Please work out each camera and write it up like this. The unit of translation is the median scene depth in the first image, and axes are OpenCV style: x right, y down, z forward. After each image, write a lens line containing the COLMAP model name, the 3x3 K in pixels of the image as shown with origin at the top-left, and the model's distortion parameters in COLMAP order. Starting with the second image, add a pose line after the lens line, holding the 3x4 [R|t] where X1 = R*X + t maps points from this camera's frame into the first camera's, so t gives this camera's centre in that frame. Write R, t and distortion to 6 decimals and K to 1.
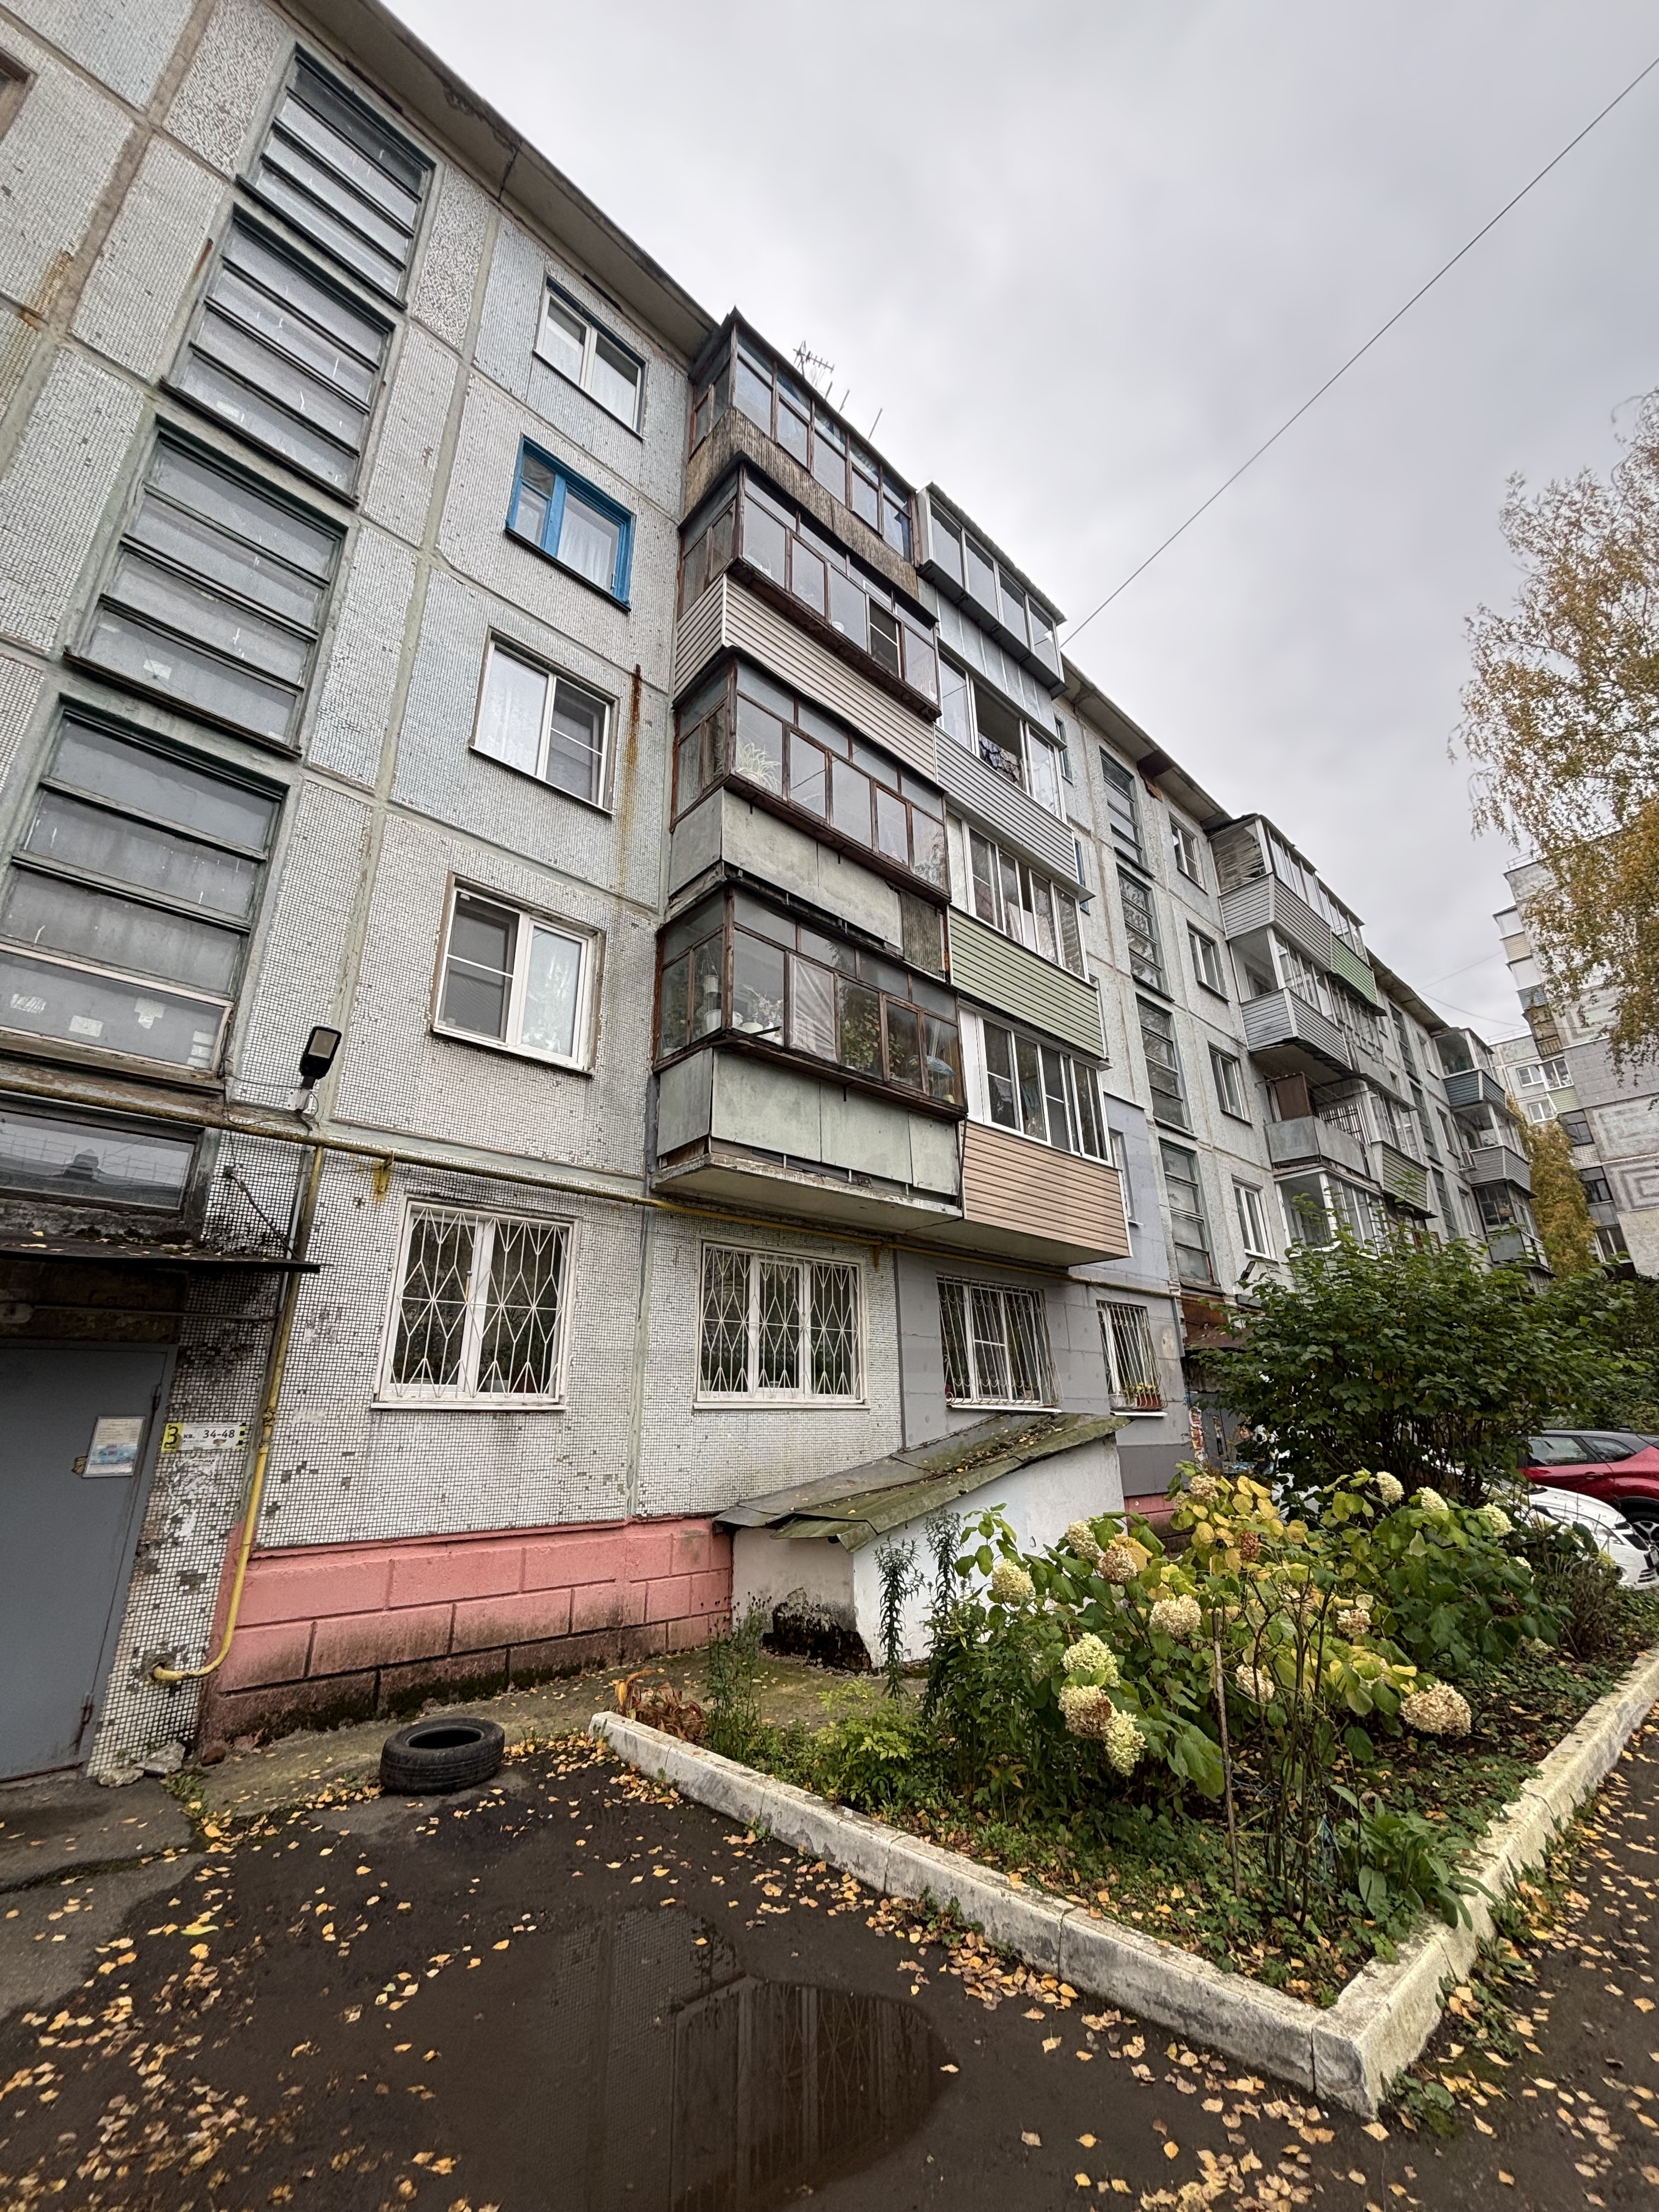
lens RADIAL K [[889.4, 0, 828.6], [0, 889.4, 1107.9], [0, 0, 1]] dist [0.002450, -0.001322]
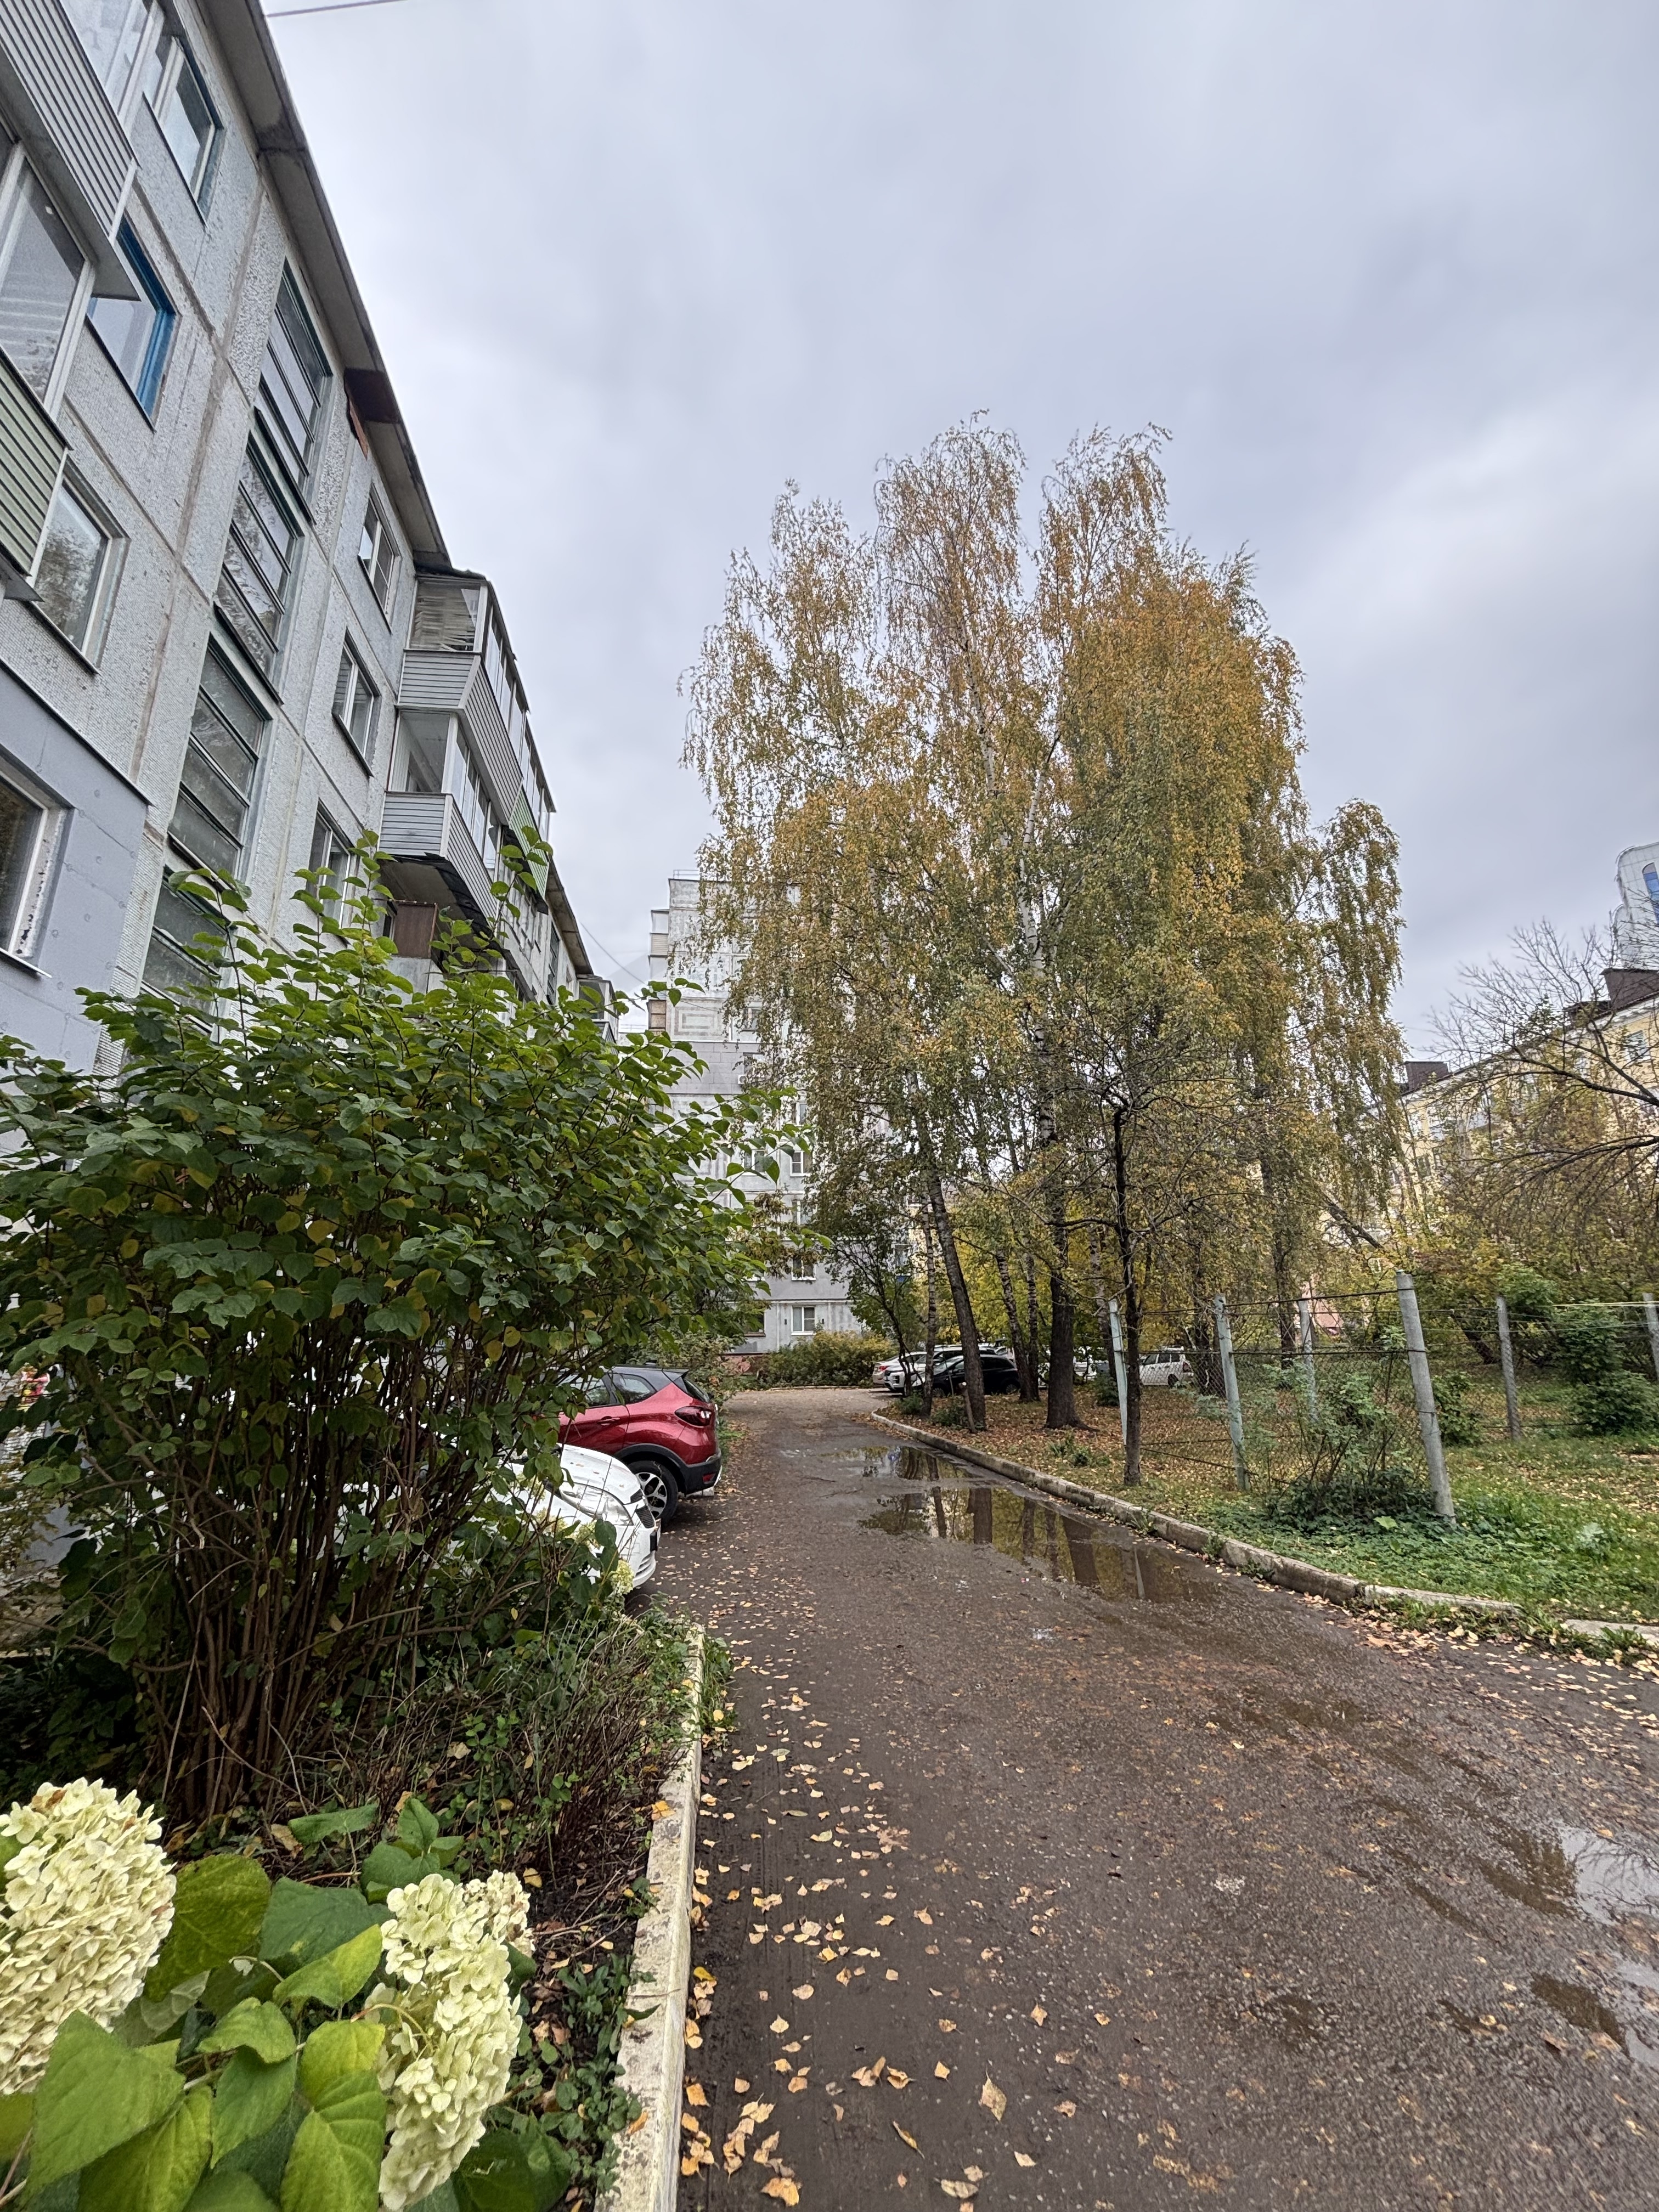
lens RADIAL K [[889.4, 0, 828.6], [0, 889.4, 1107.9], [0, 0, 1]] dist [0.002450, -0.001322]
pose [[0.587474, 0.221359, 0.778379, 0.167703], [-0.269844, 0.960396, -0.069459, 0.083390], [-0.762927, -0.169236, 0.623940, 0.231471]]
